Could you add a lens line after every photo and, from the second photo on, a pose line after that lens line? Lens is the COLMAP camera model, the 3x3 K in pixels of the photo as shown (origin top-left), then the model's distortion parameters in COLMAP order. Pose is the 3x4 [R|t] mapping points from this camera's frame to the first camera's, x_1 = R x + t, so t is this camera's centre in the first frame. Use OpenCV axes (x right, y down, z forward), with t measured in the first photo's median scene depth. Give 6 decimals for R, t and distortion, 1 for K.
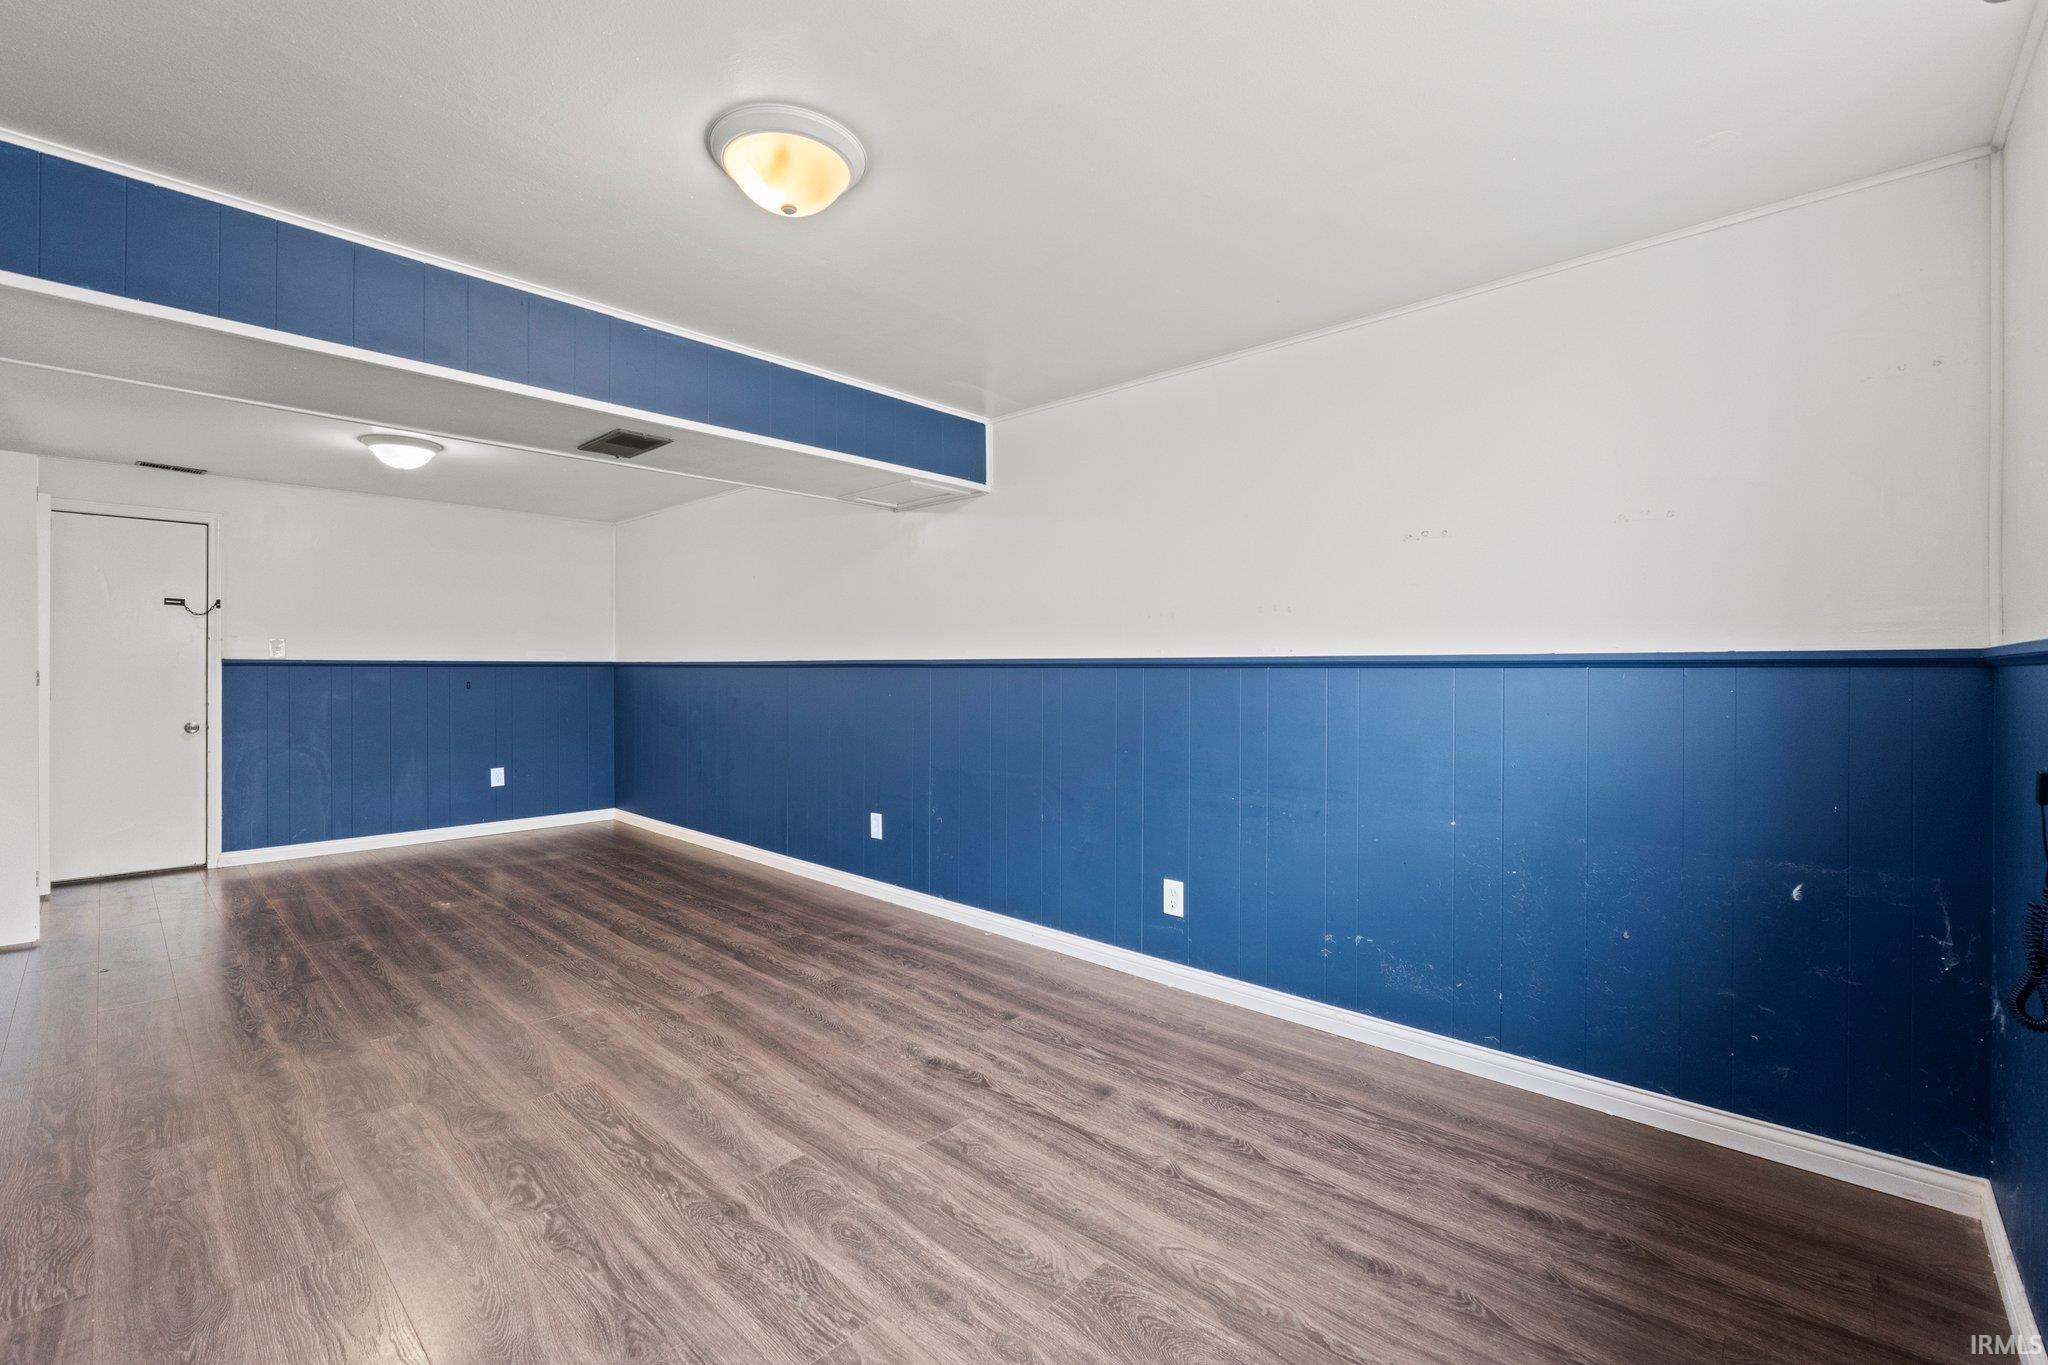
lens RADIAL K [[852.1, 0, 1022.1], [0, 852.1, 683.2], [0, 0, 1]] dist [-0.009462, 0.000050]
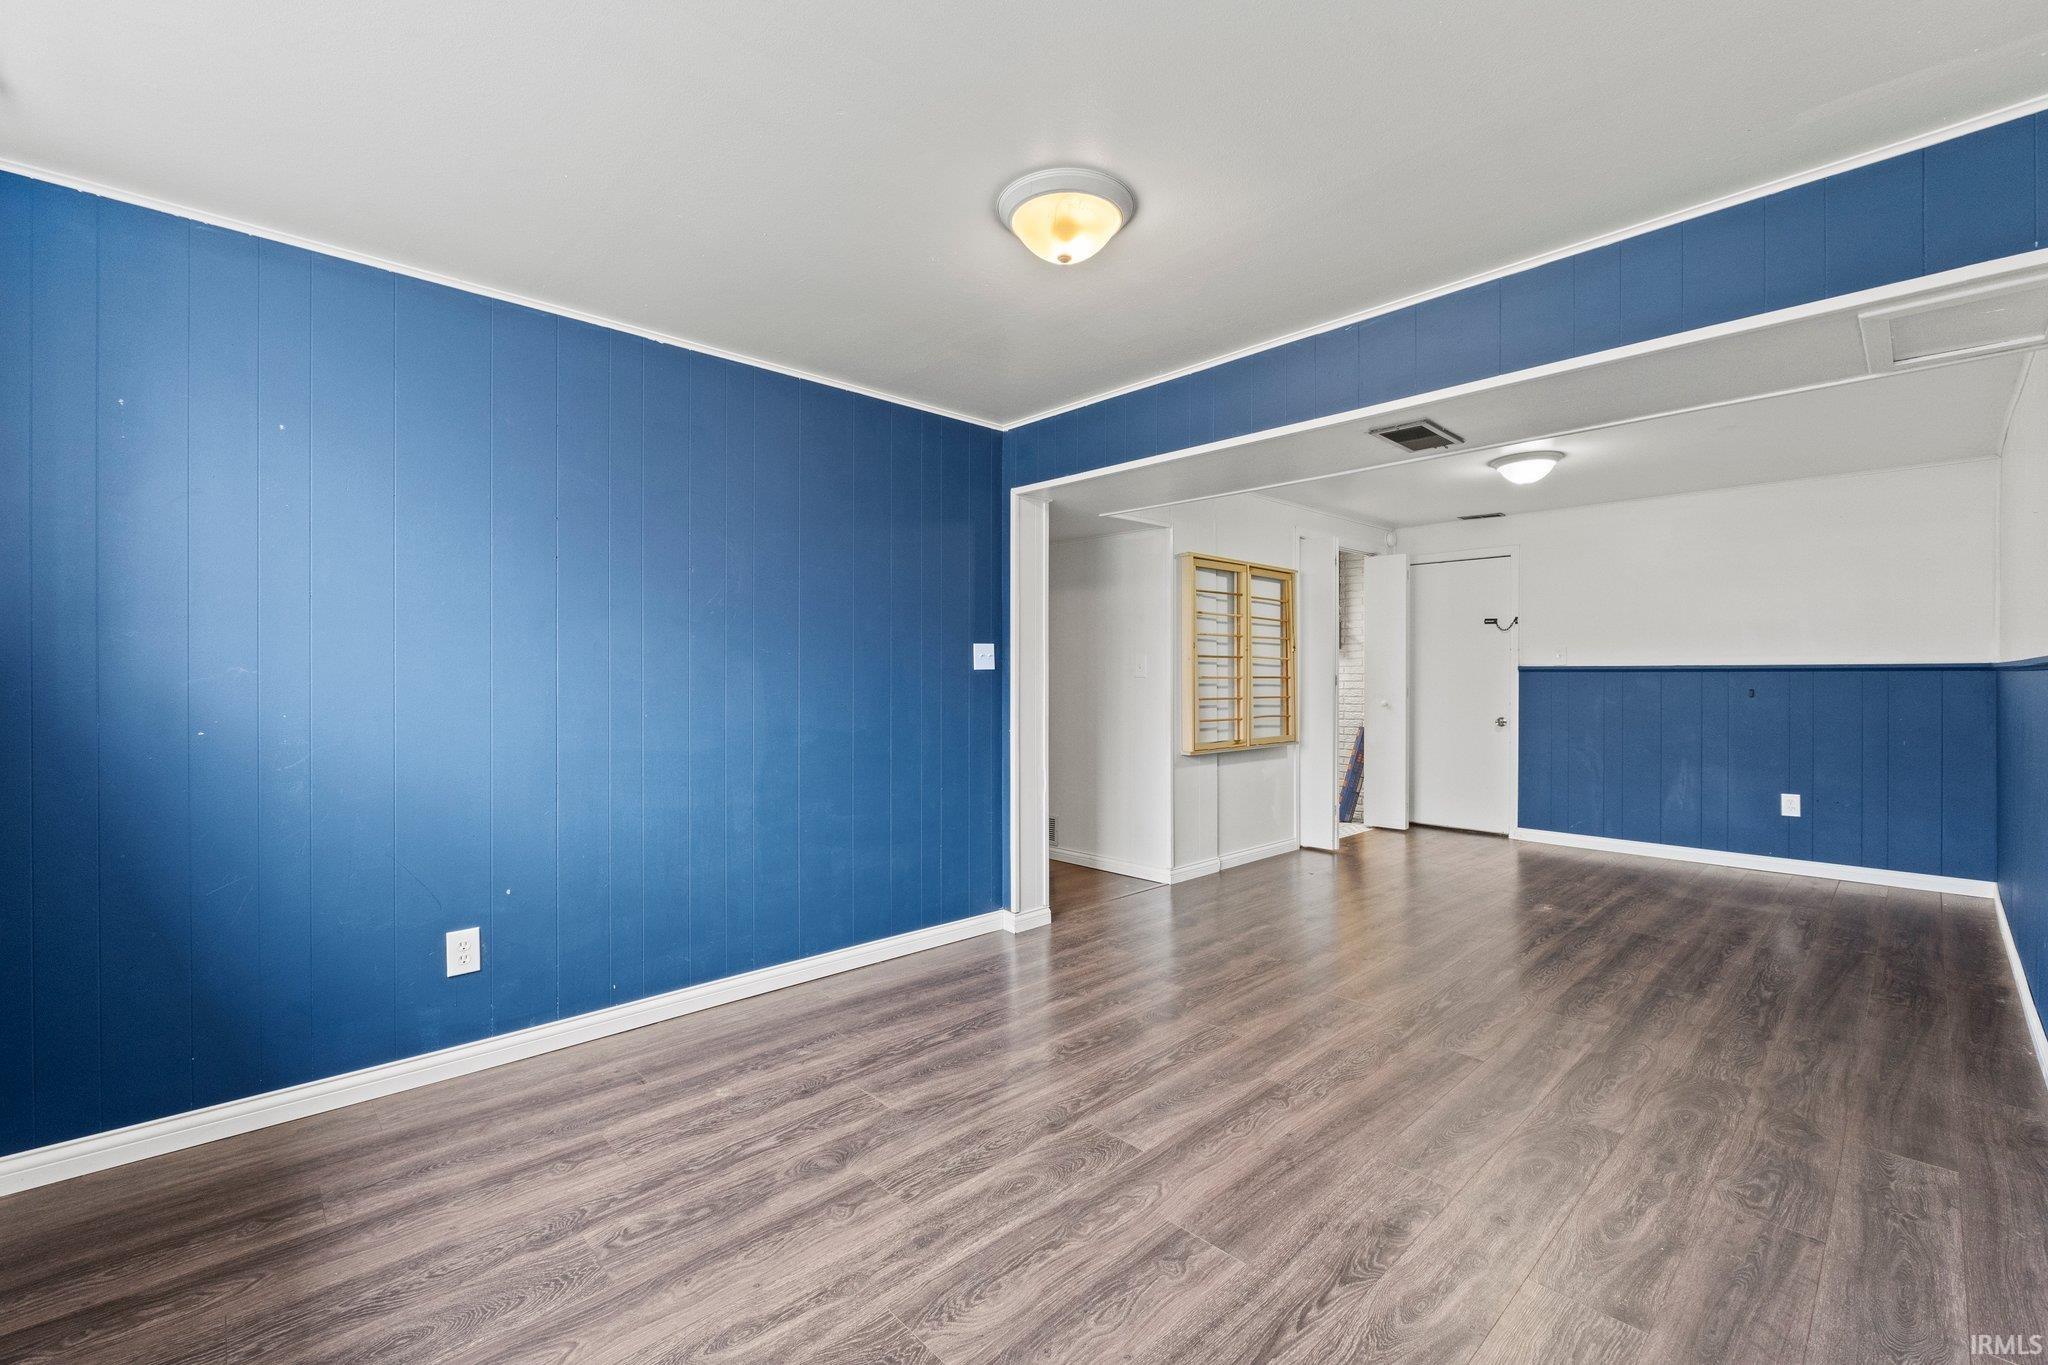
lens RADIAL K [[852.1, 0, 1015.0], [0, 852.1, 667.3], [0, 0, 1]] dist [-0.009462, 0.000050]
pose [[-0.063864, -0.010981, -0.997898, 0.550904], [-0.016043, 0.999822, -0.009975, -0.006931], [0.997830, 0.015372, -0.064029, 0.645799]]
